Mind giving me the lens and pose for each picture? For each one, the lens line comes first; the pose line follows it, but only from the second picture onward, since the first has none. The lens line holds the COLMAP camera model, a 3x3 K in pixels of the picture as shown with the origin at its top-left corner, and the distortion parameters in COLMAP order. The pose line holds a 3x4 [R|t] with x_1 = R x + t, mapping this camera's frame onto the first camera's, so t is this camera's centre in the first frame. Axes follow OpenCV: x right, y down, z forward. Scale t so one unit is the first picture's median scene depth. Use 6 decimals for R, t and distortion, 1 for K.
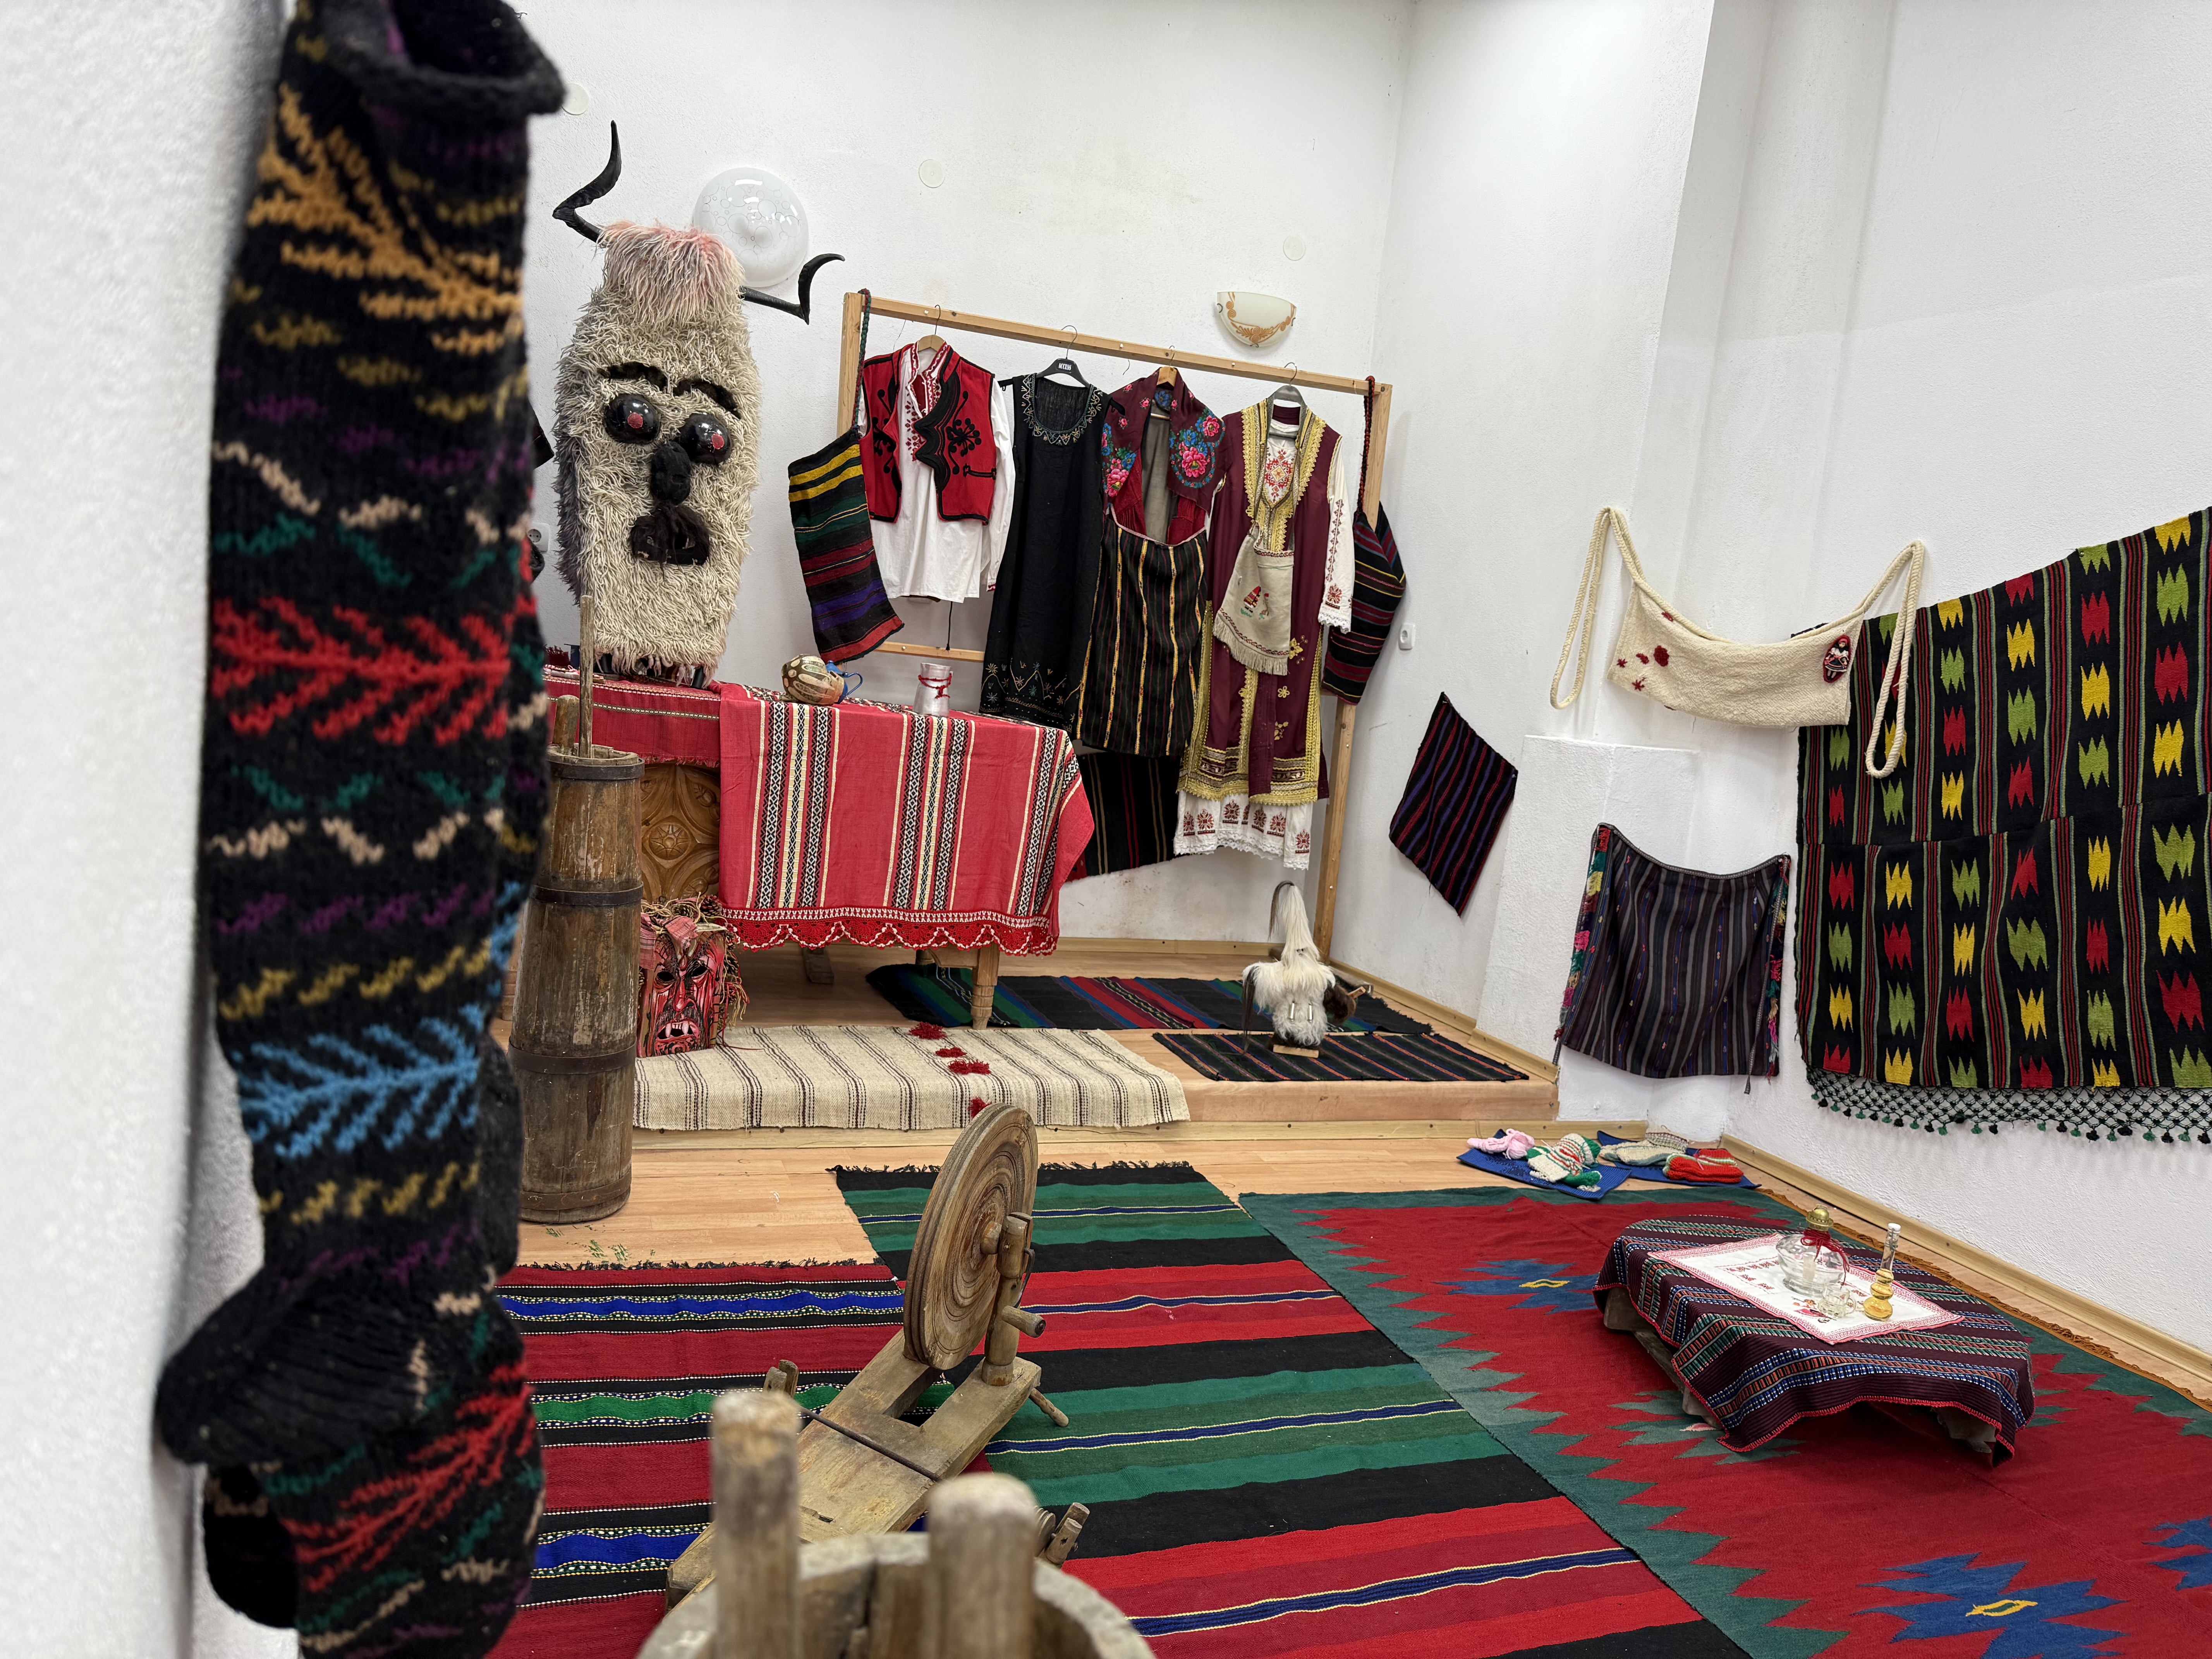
lens RADIAL K [[1570.1, 0, 1120.1], [0, 1570.1, 849.0], [0, 0, 1]] dist [0.065560, -0.084483]
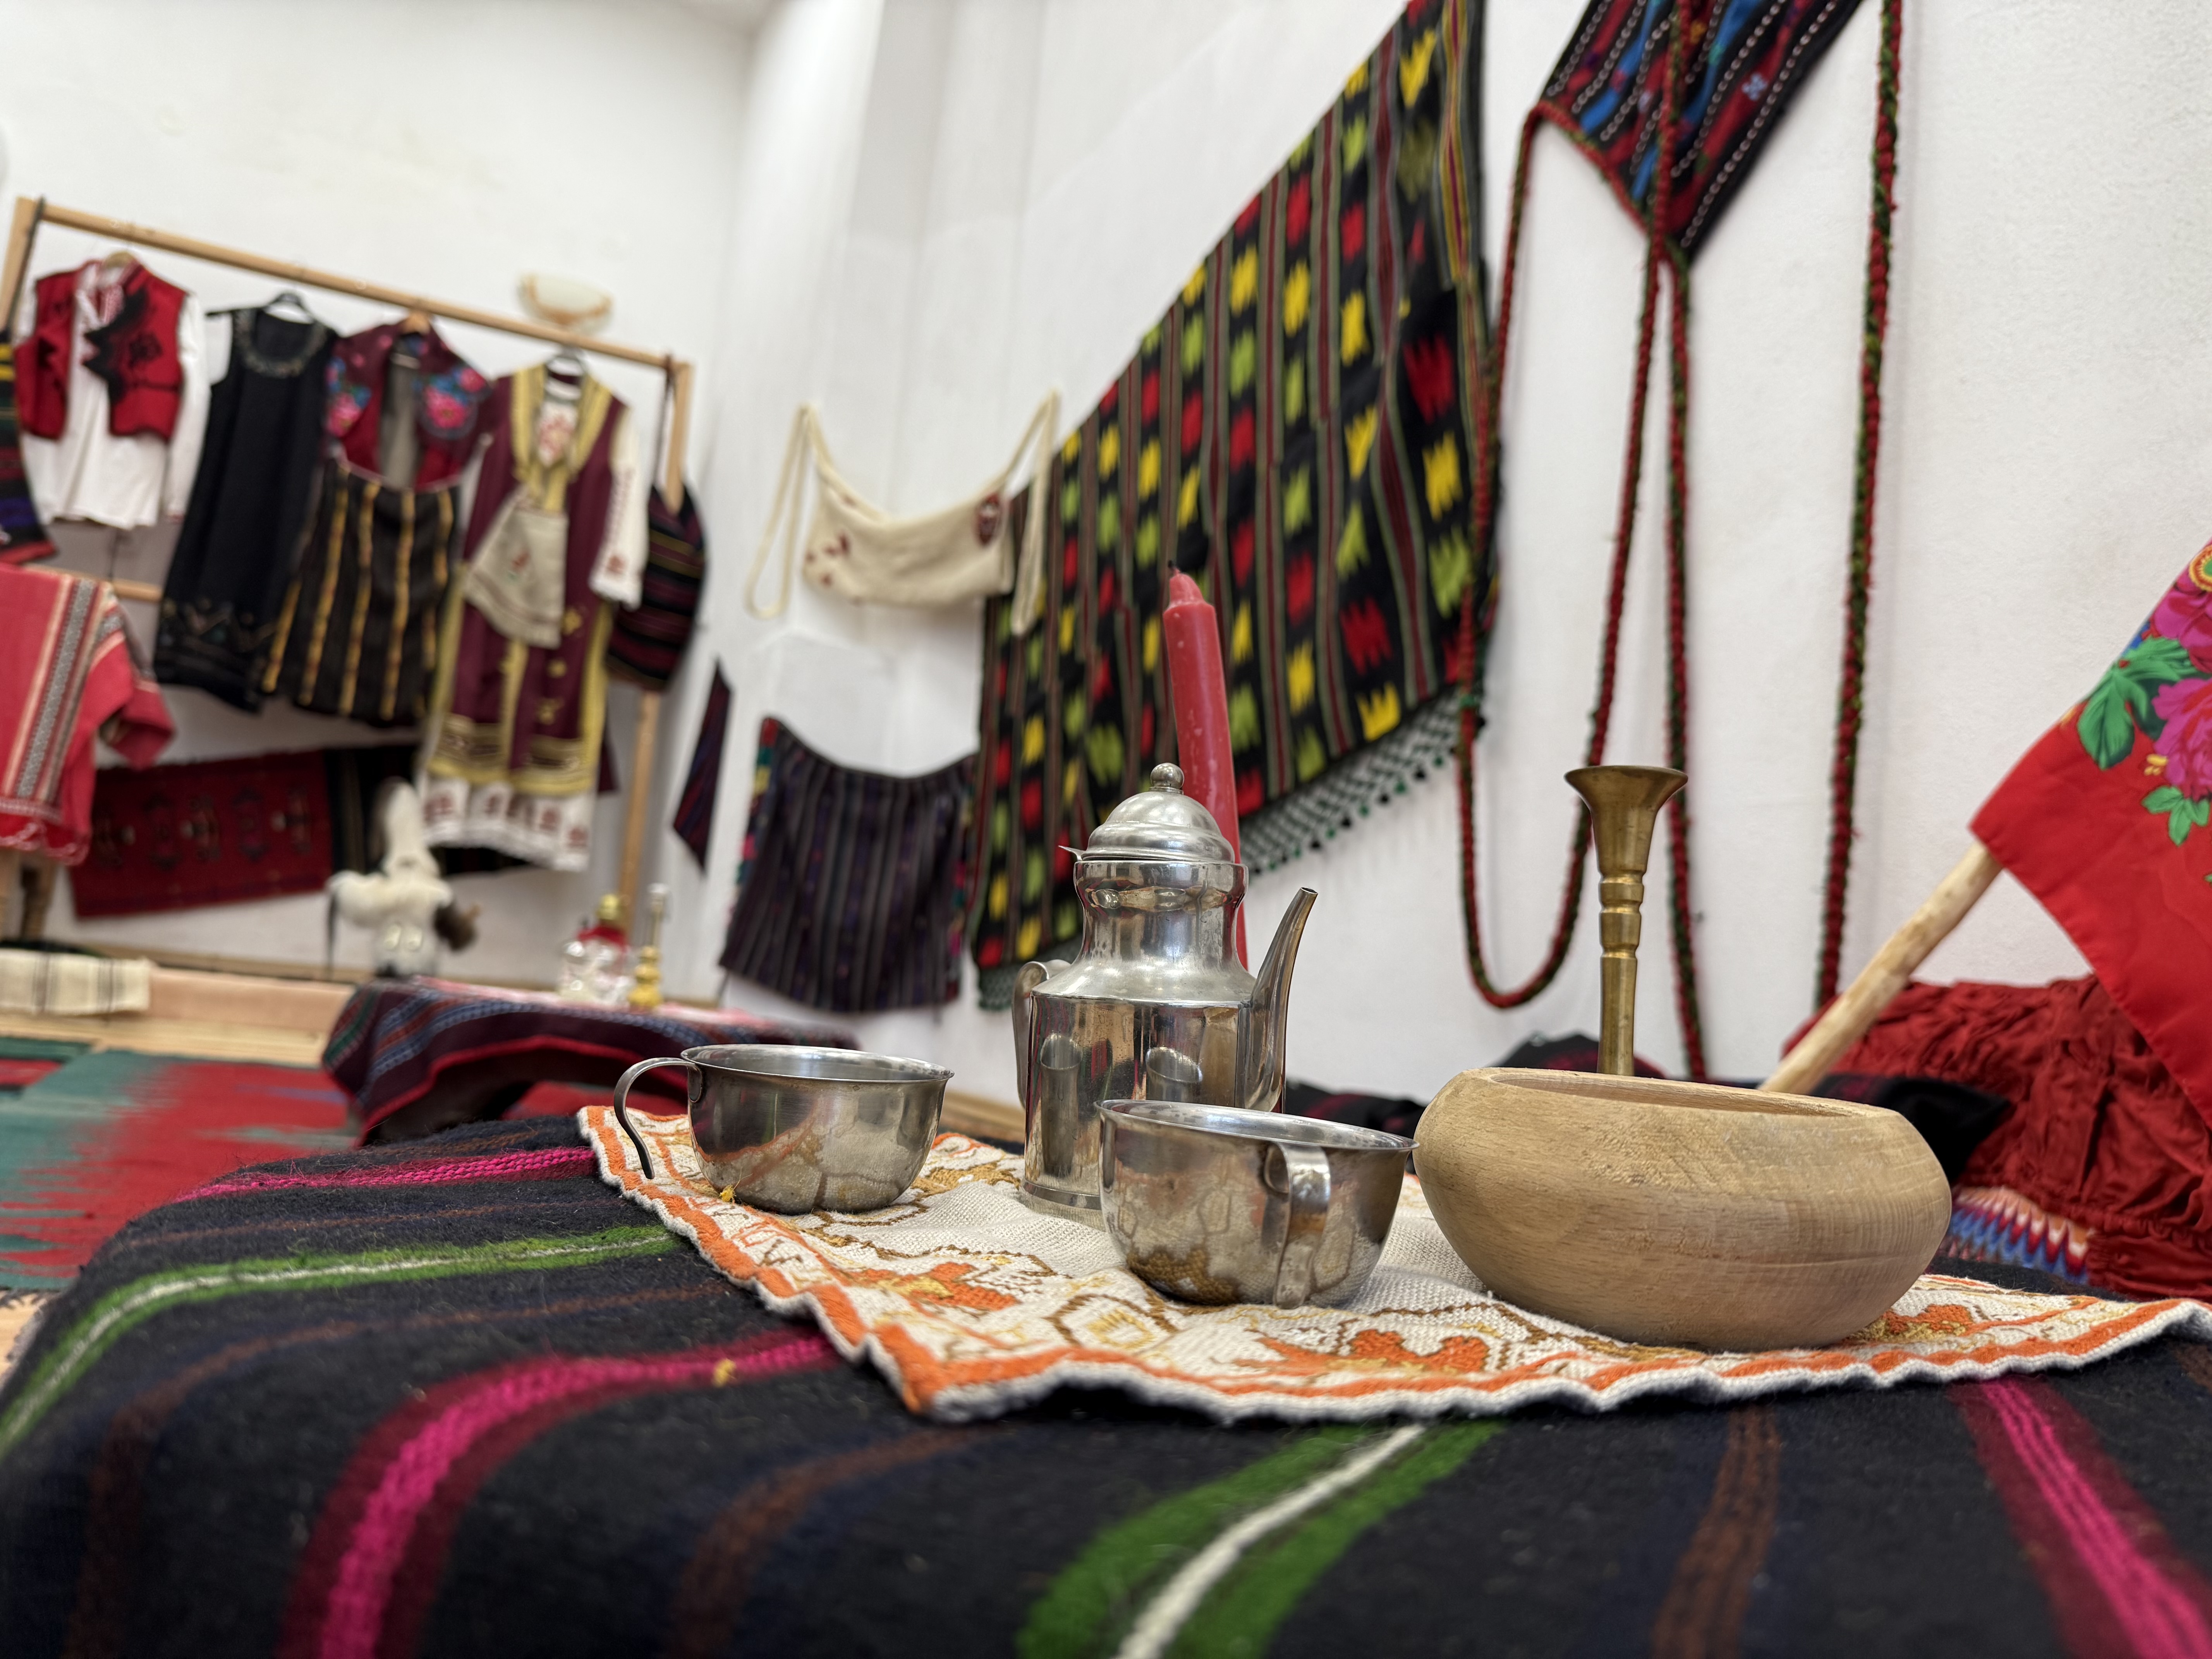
lens RADIAL K [[1570.1, 0, 1124.3], [0, 1570.1, 847.9], [0, 0, 1]] dist [0.065560, -0.084483]
pose [[0.994290, 0.005627, 0.106564, 0.420427], [0.017552, 0.976384, -0.215330, 0.256196], [-0.105259, 0.215971, 0.970710, 0.141498]]
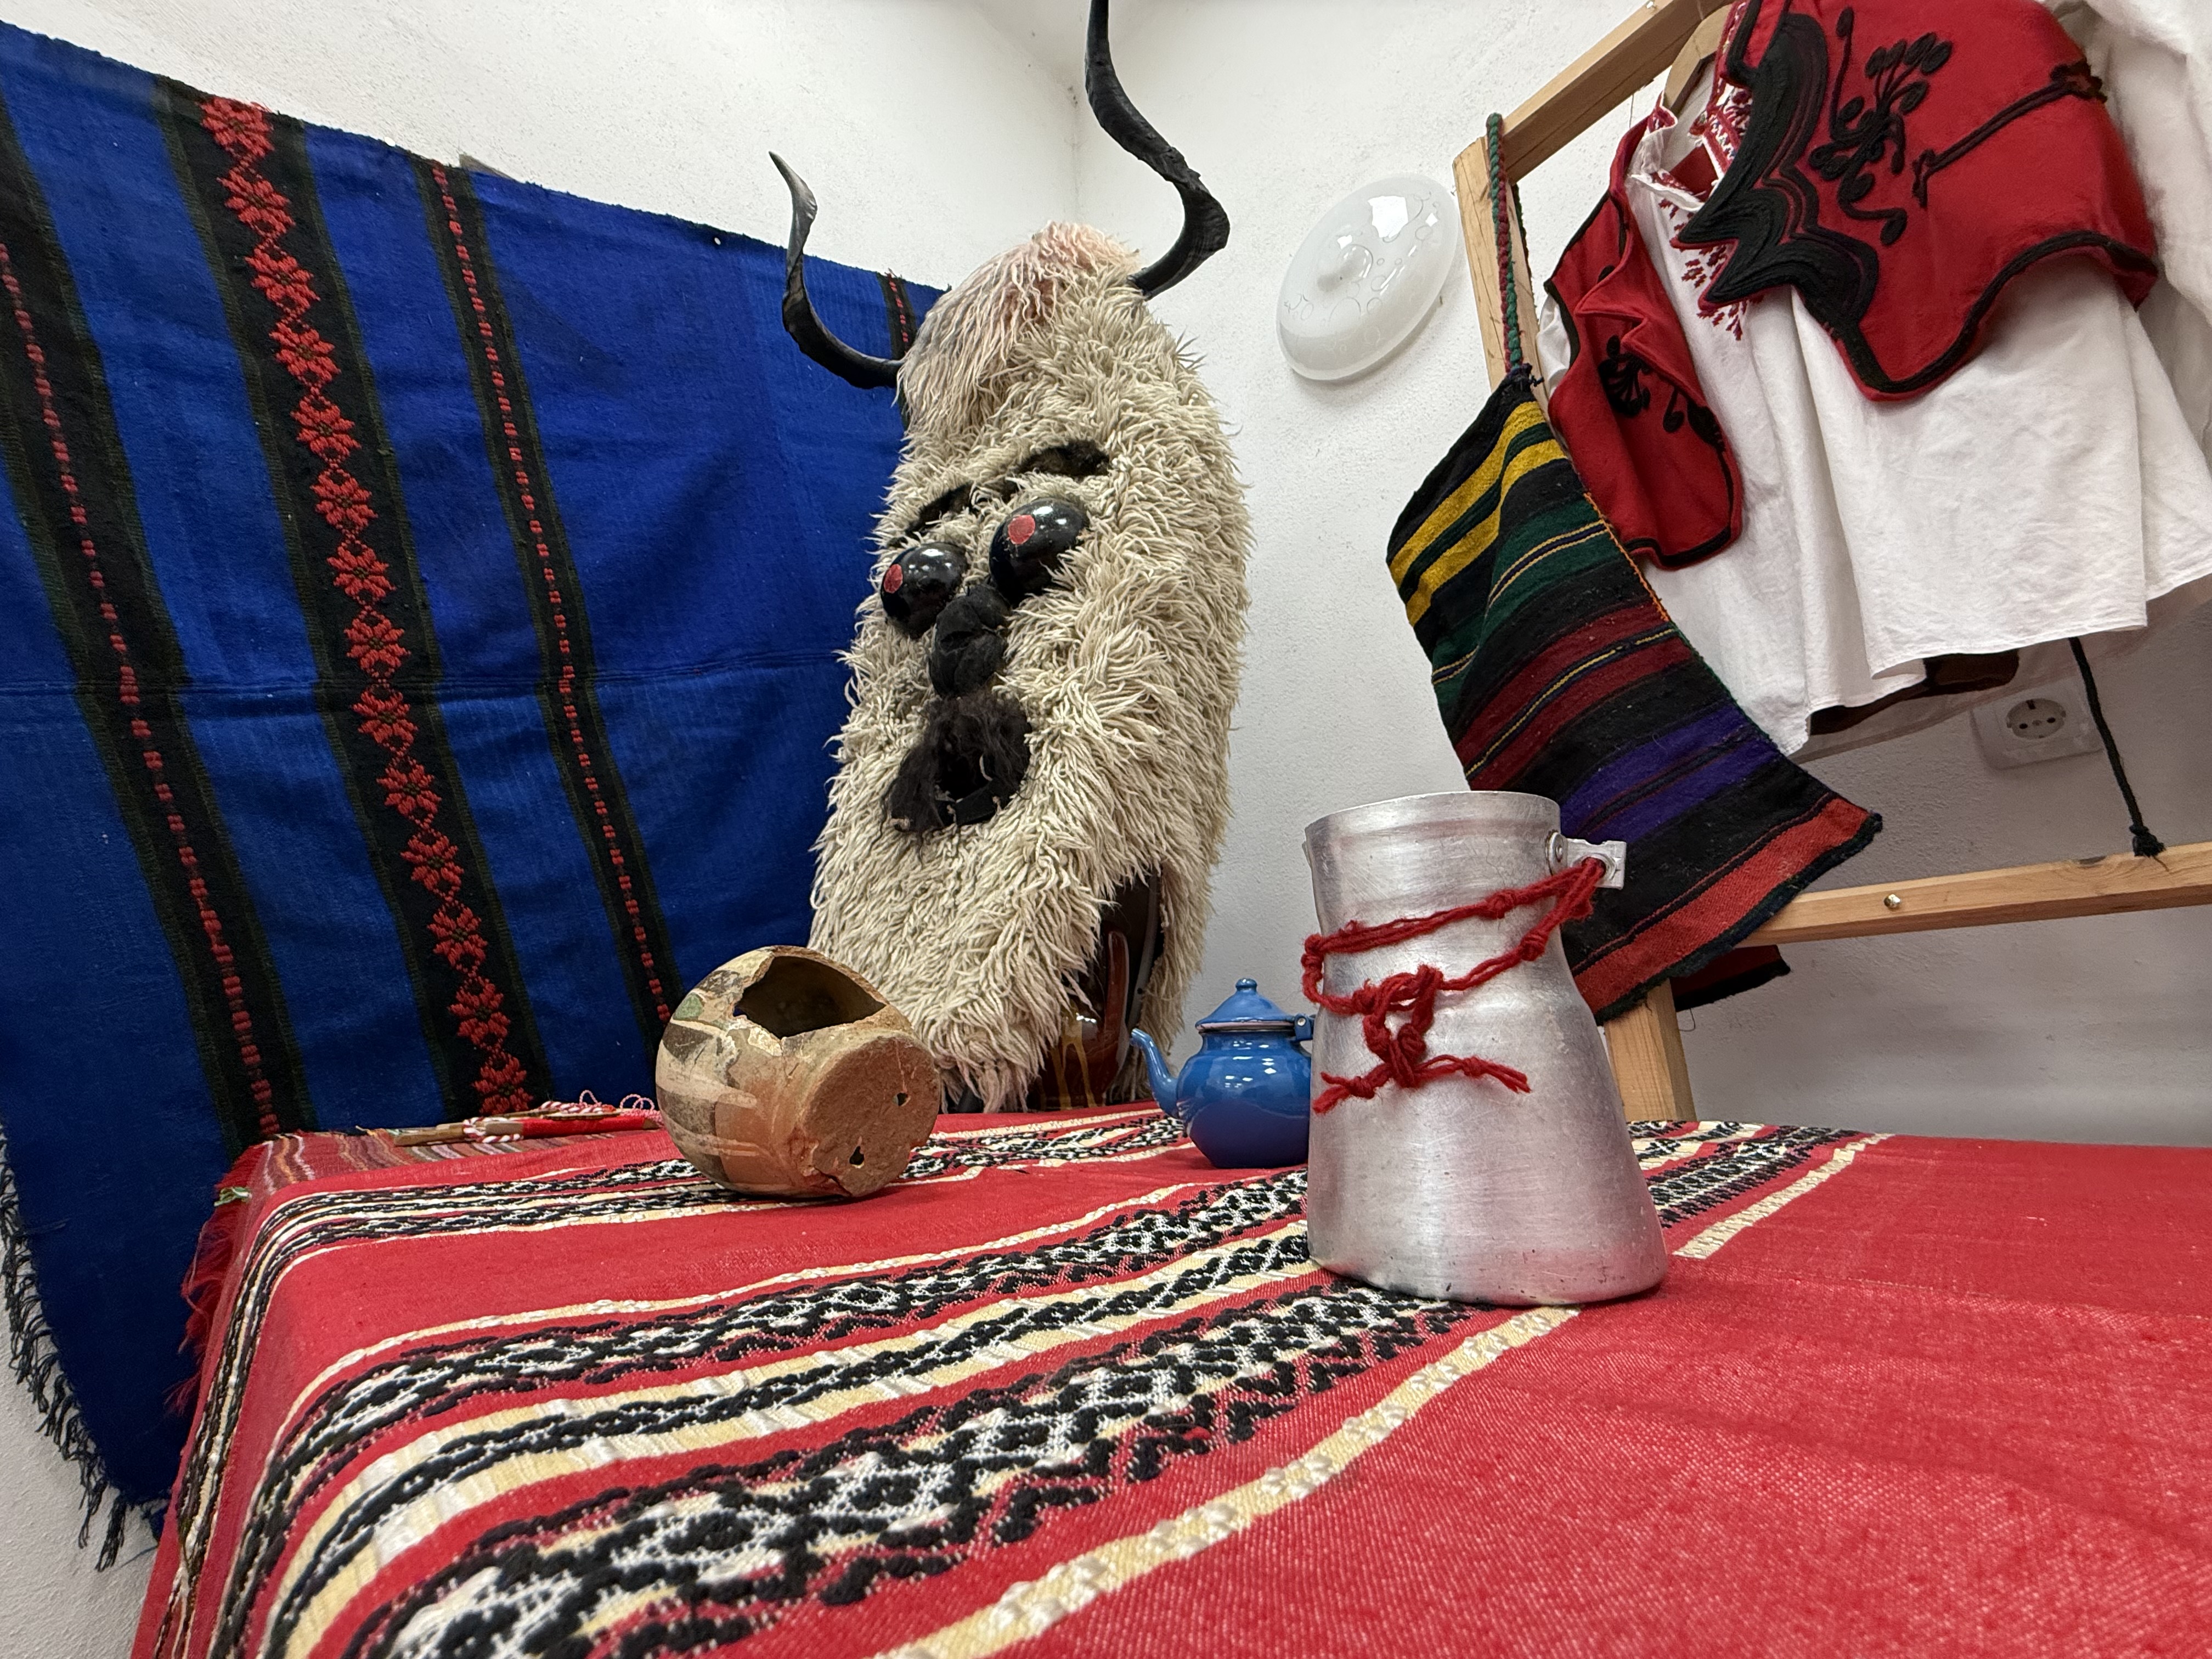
lens RADIAL K [[894.1, 0, 1099.4], [0, 894.1, 829.7], [0, 0, 1]] dist [-0.001993, 0.002048]
pose [[0.368220, -0.347663, -0.862290, -0.066771], [-0.044997, 0.919703, -0.390027, -0.090480], [0.928649, 0.182416, 0.323009, 0.977735]]
